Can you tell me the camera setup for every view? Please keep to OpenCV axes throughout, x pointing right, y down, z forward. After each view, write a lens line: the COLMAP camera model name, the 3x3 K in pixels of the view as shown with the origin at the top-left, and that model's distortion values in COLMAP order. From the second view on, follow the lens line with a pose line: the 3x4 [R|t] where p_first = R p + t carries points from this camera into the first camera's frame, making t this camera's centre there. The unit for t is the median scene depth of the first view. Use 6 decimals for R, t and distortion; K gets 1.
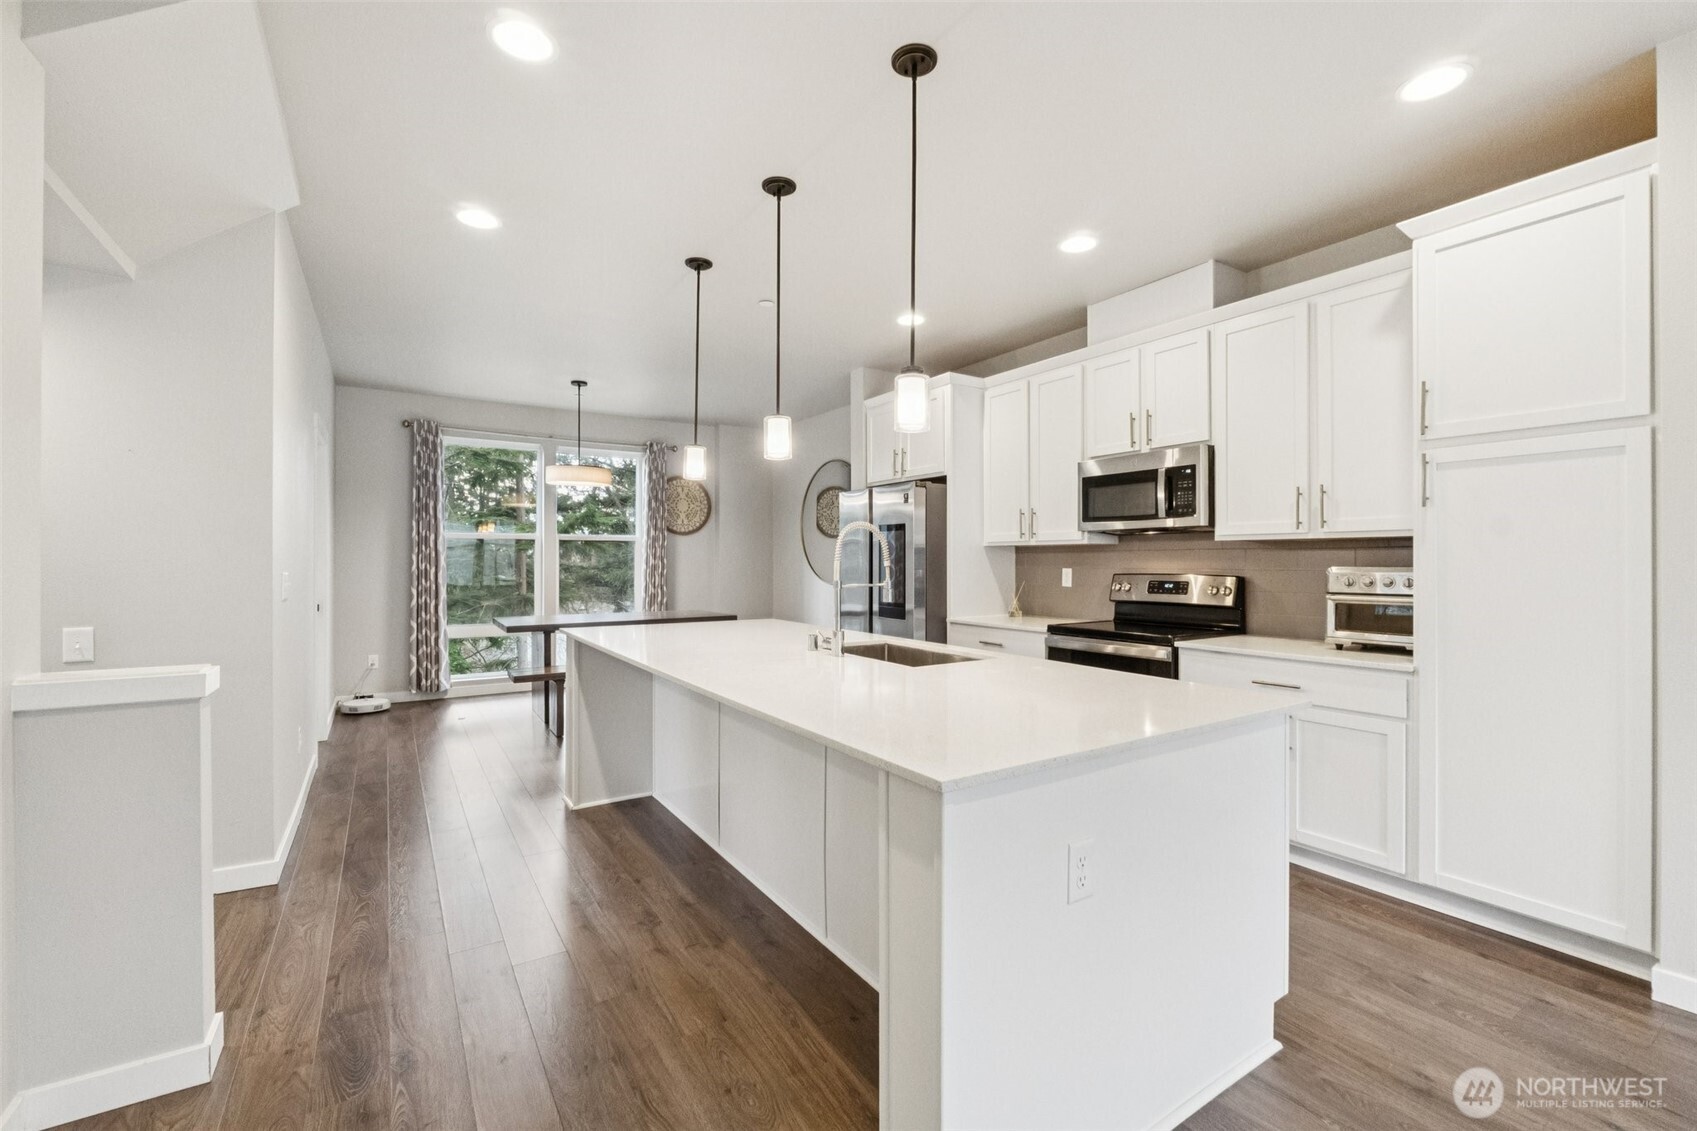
lens RADIAL K [[707.1, 0, 851.2], [0, 707.1, 562.4], [0, 0, 1]] dist [-0.010997, -0.000144]
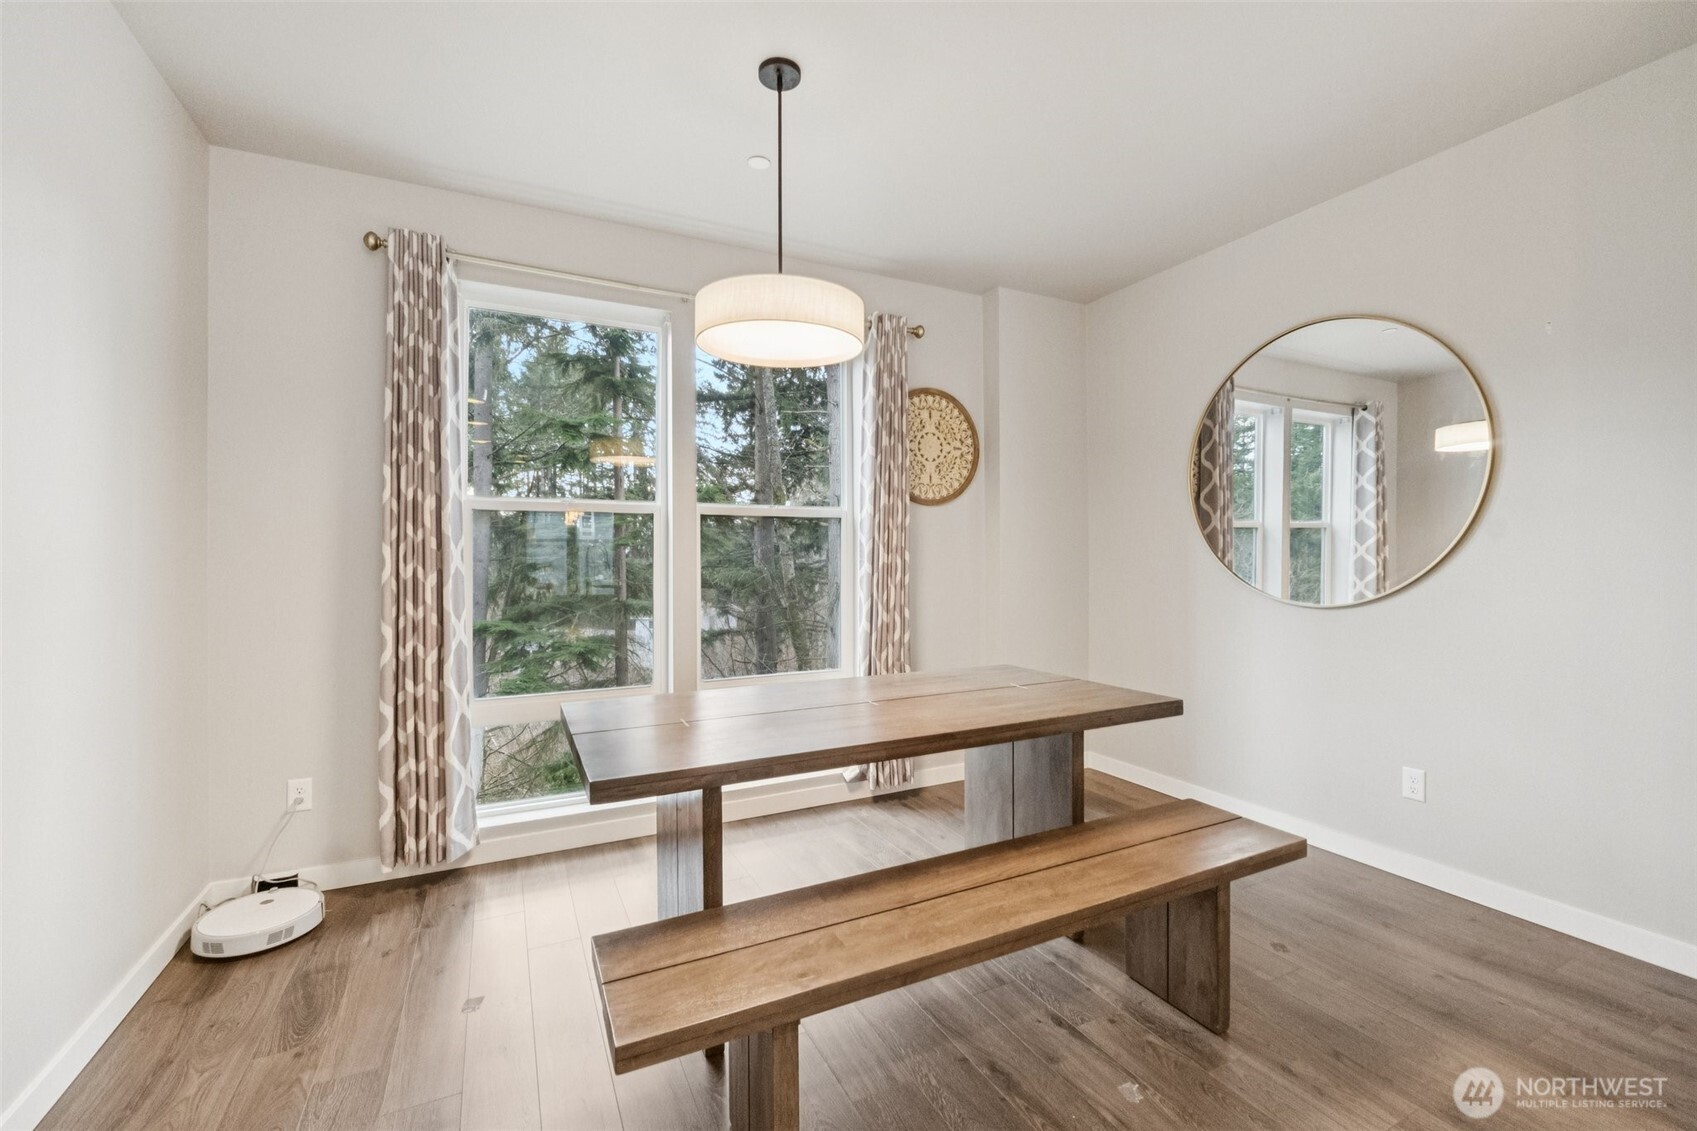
lens RADIAL K [[707.1, 0, 852.4], [0, 707.1, 555.4], [0, 0, 1]] dist [-0.010997, -0.000144]
pose [[0.993021, -0.006566, -0.117758, -0.288389], [0.005796, 0.999960, -0.006883, 0.000207], [0.117799, 0.006152, 0.993018, 0.603841]]
